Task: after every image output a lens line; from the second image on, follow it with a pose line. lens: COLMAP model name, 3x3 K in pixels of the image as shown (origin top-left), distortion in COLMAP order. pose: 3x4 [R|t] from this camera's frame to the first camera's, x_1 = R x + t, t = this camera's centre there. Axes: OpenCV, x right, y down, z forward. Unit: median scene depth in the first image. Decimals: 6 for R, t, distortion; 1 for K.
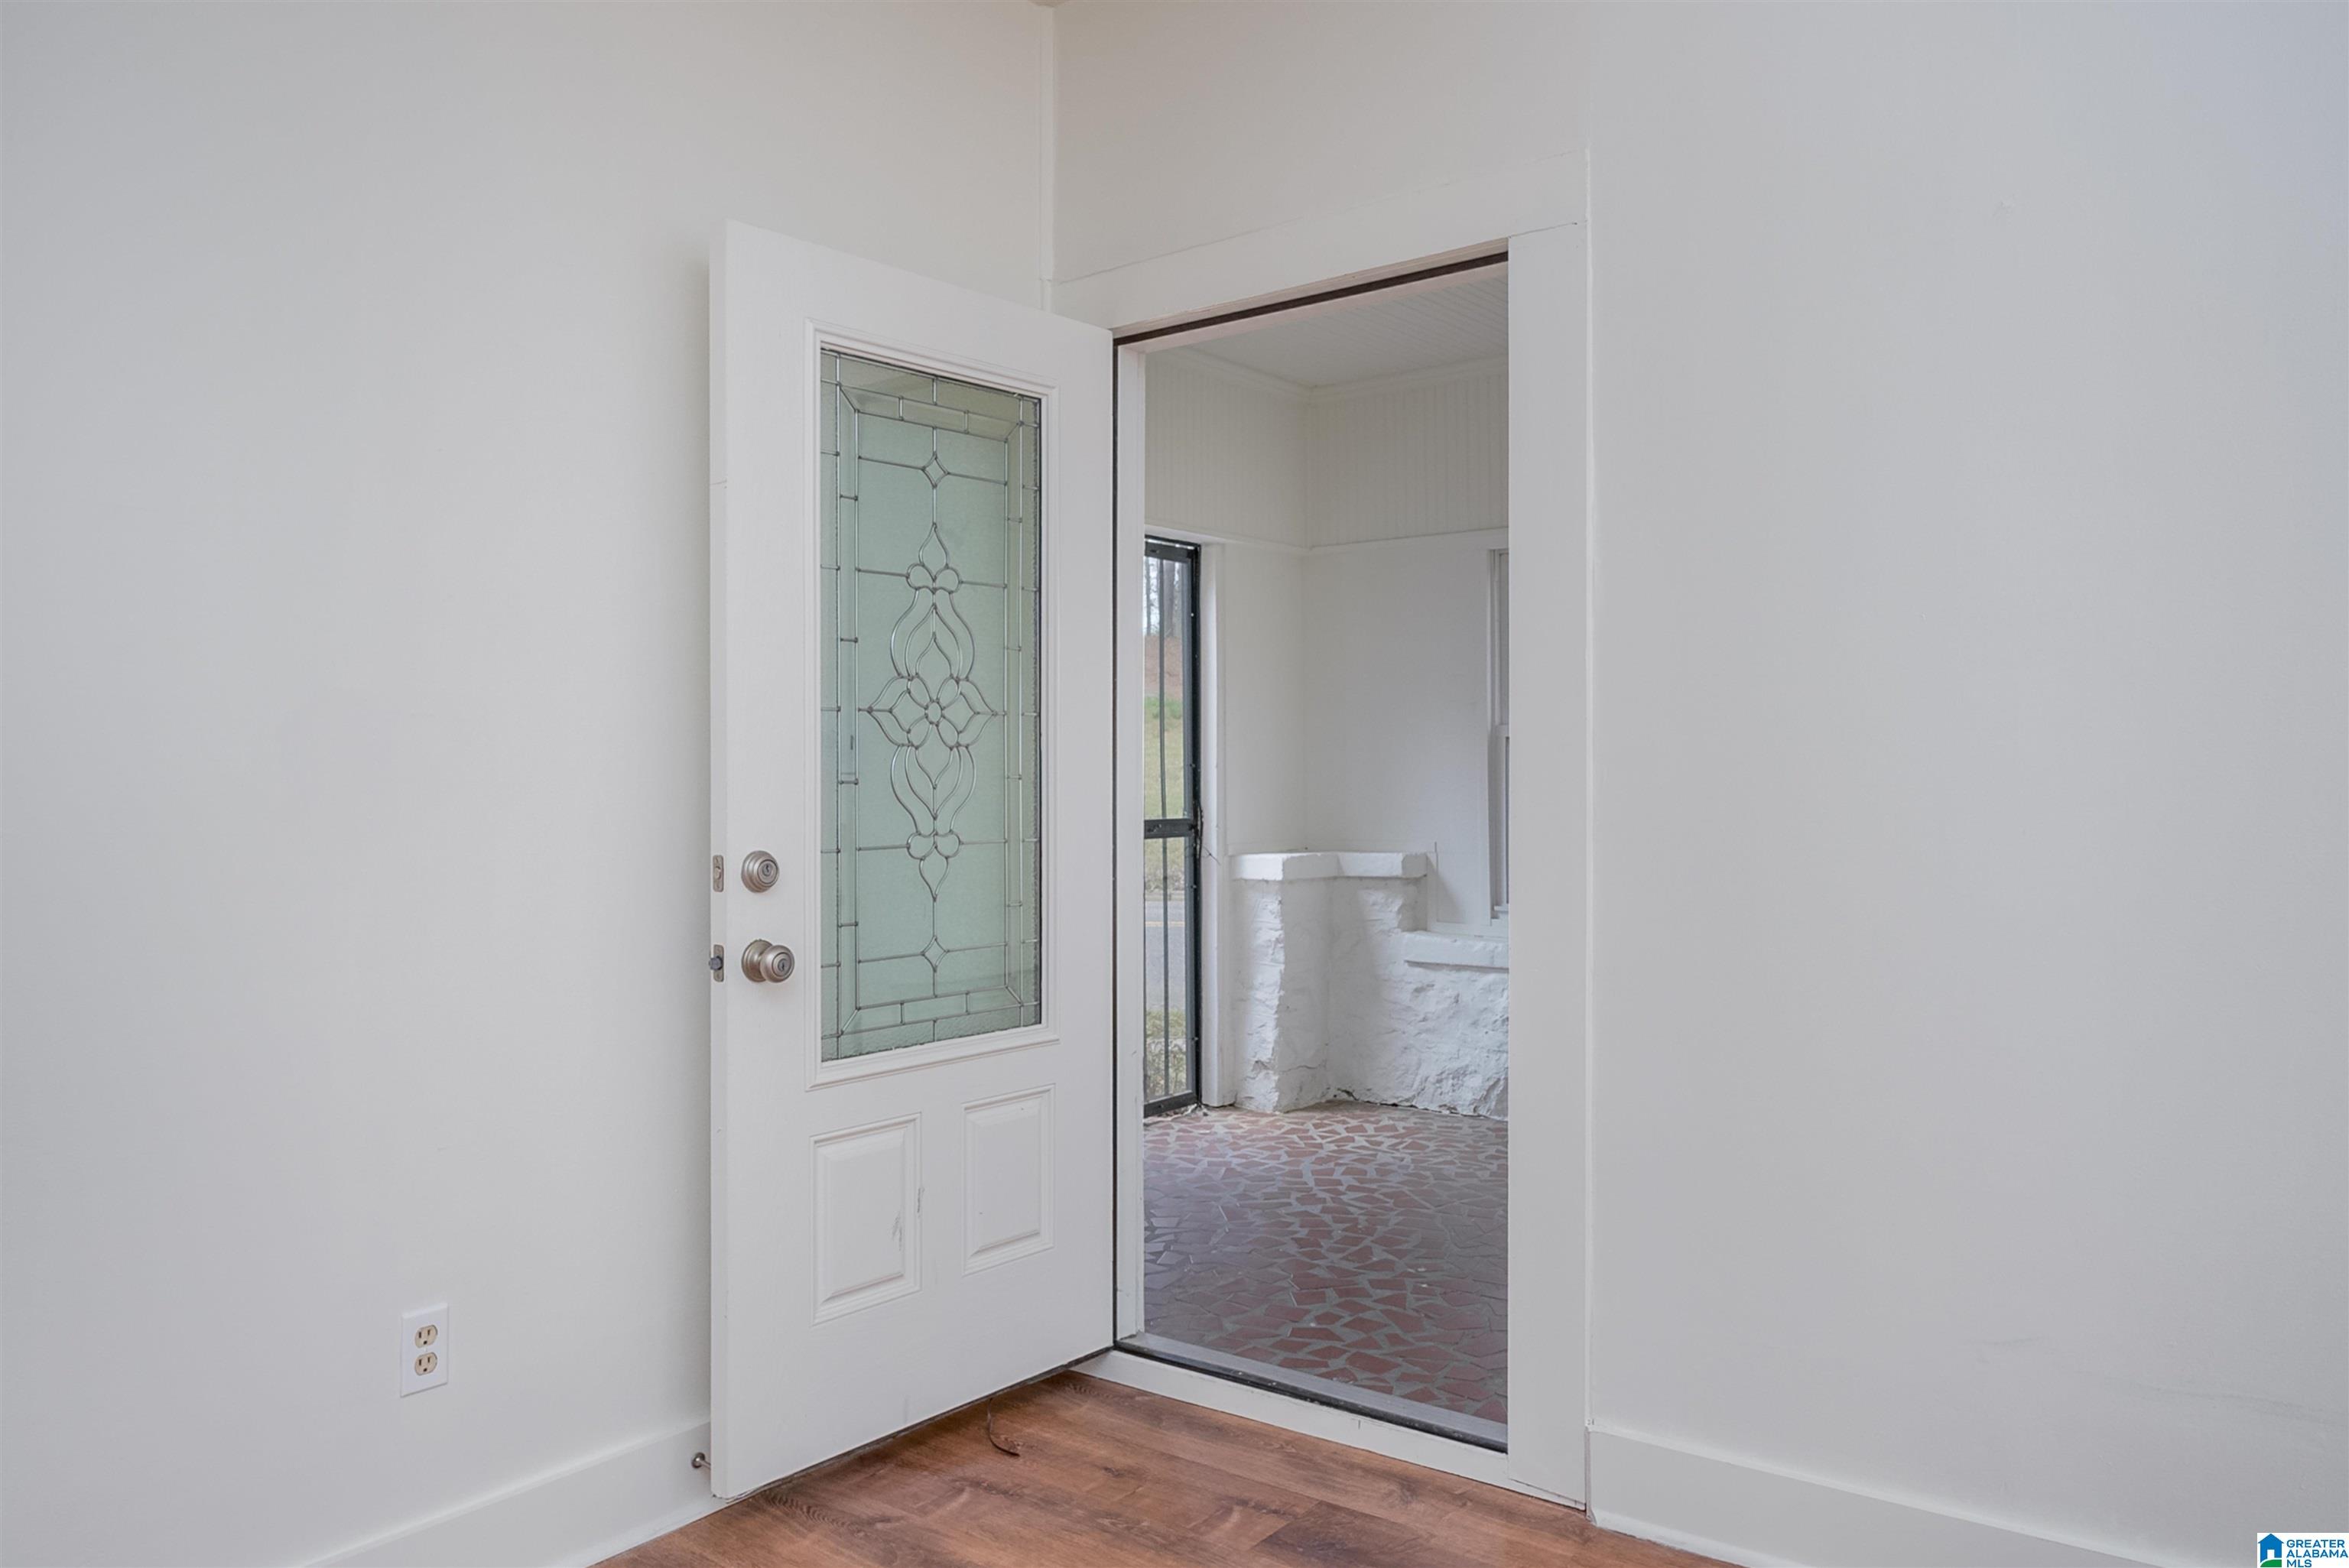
lens RADIAL K [[1694.7, 0, 1169.5], [0, 1694.7, 784.8], [0, 0, 1]] dist [0.002047, 0.000195]
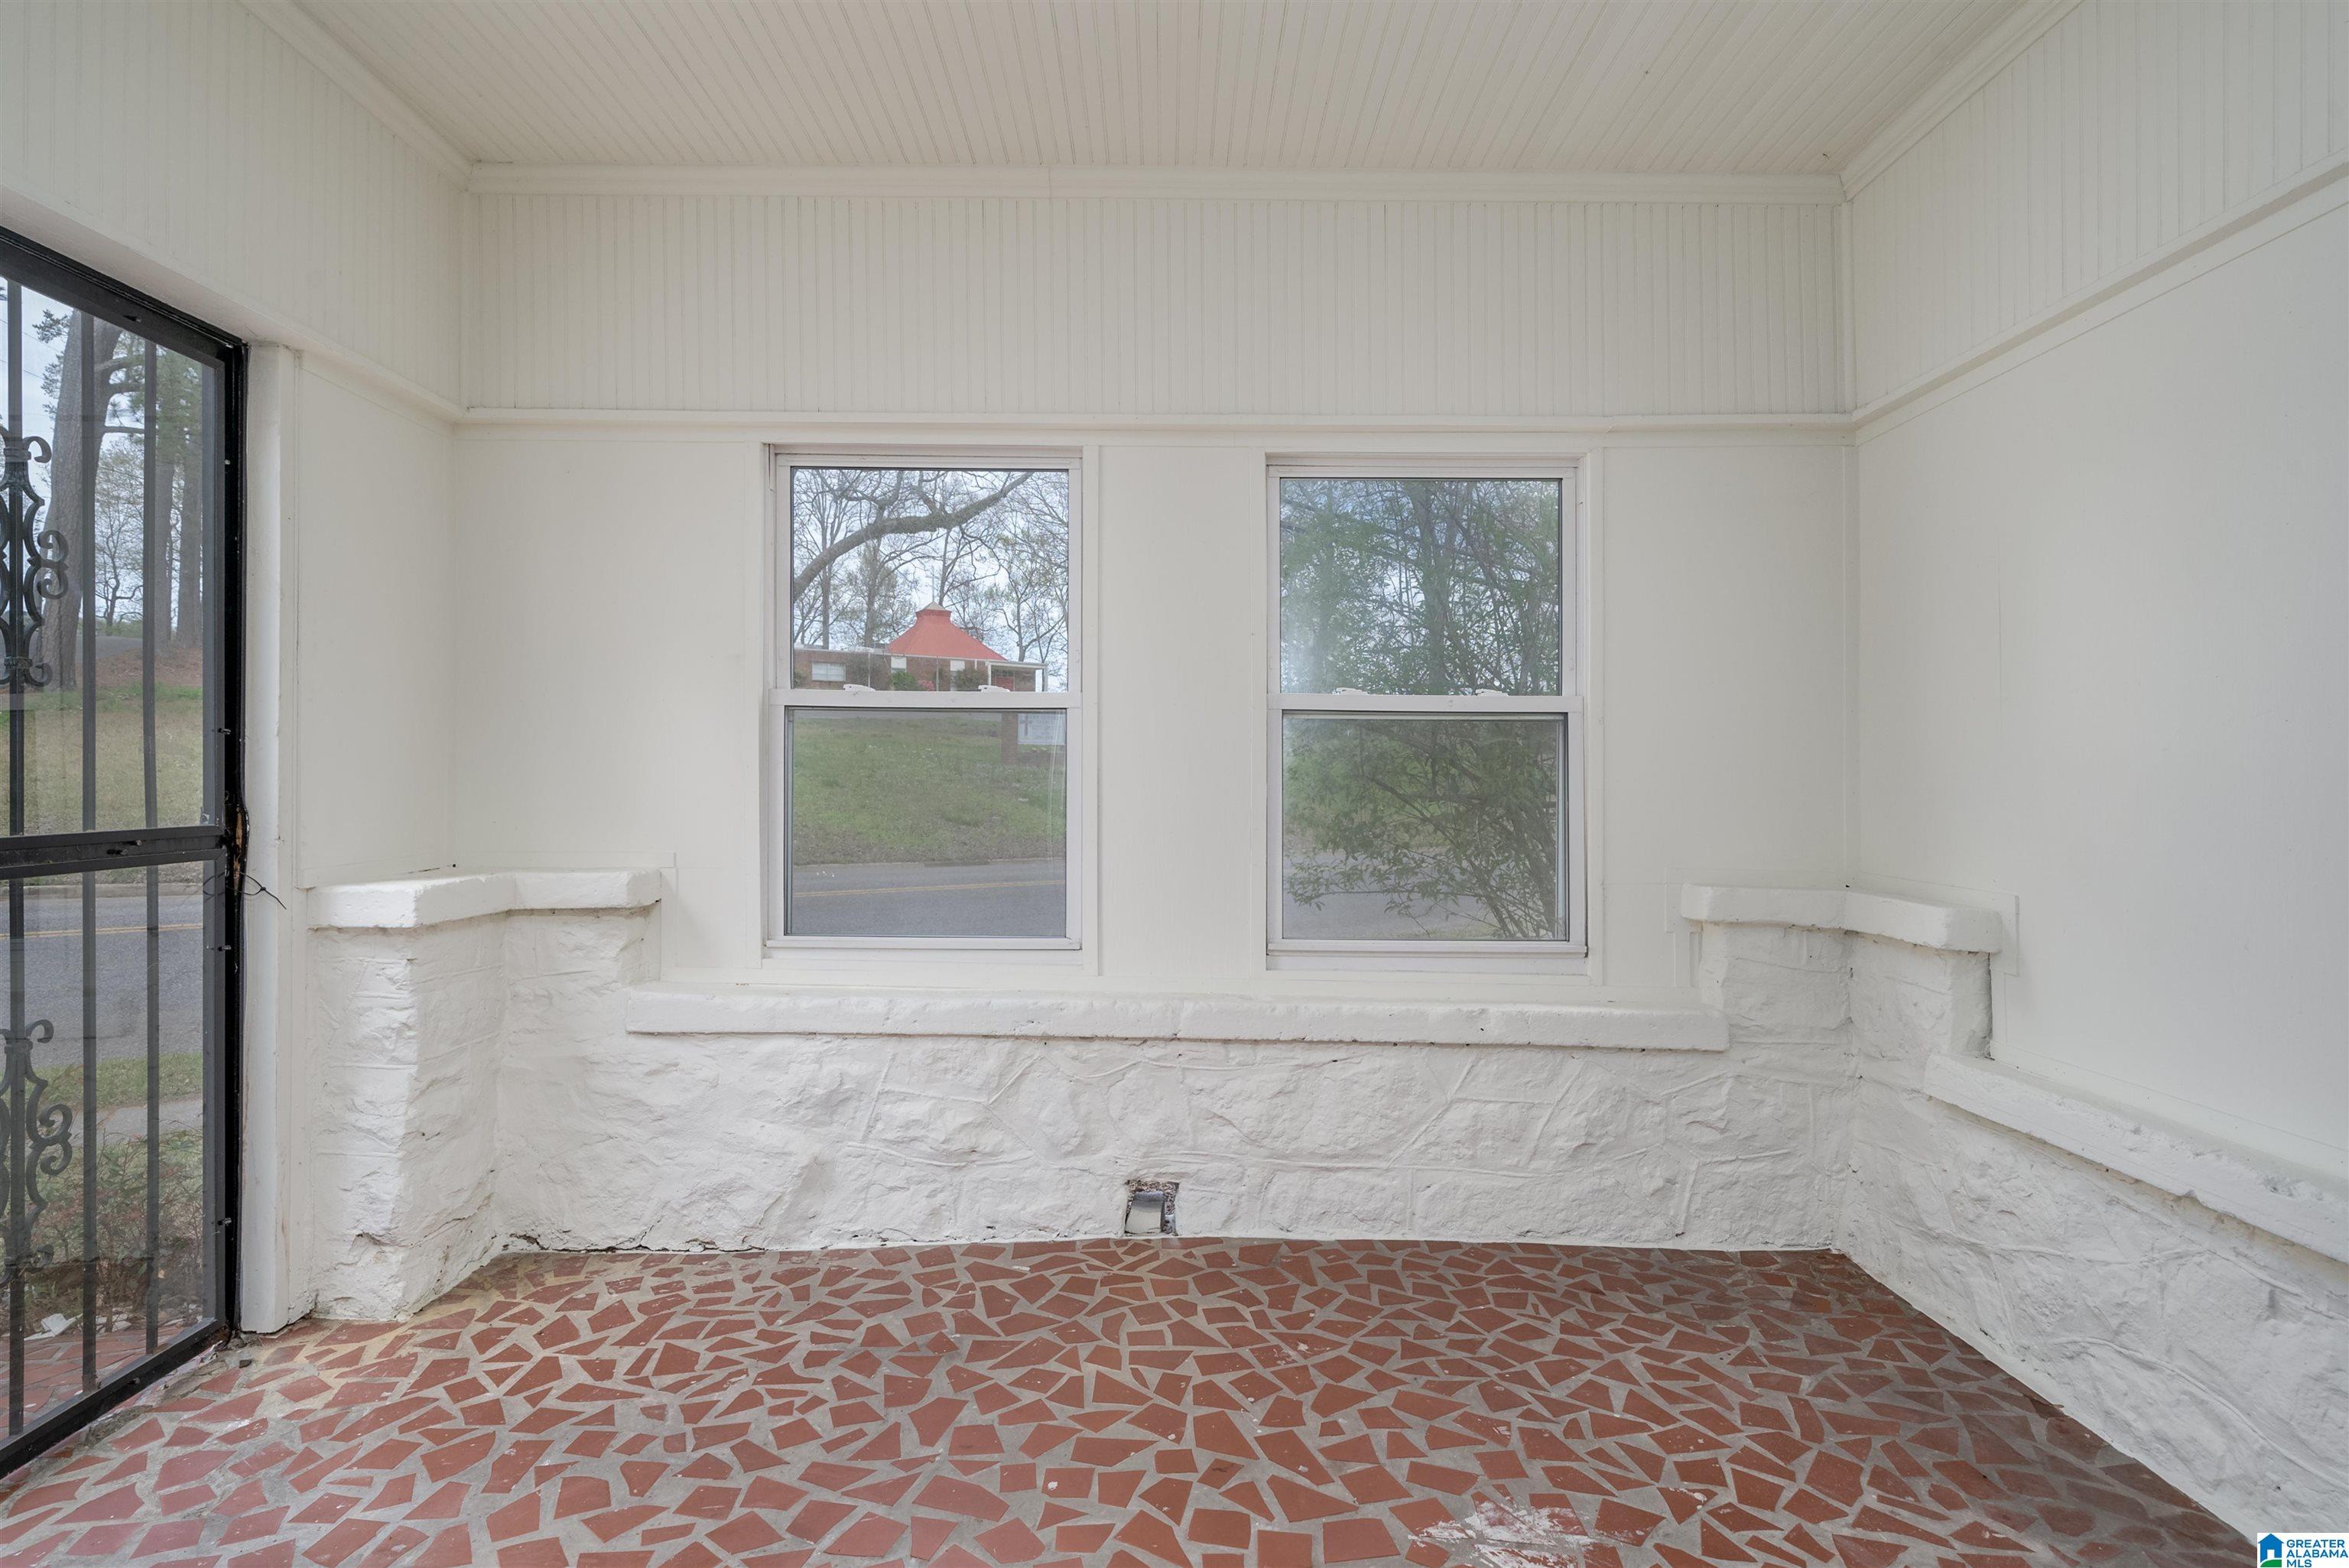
lens RADIAL K [[1163.1, 0, 1159.1], [0, 1163.1, 774.7], [0, 0, 1]] dist [0.006892, -0.000241]
pose [[0.795564, 0.007298, 0.605826, 0.025395], [-0.001813, 0.999952, -0.009666, 0.006063], [-0.605867, 0.006591, 0.795539, 0.510422]]
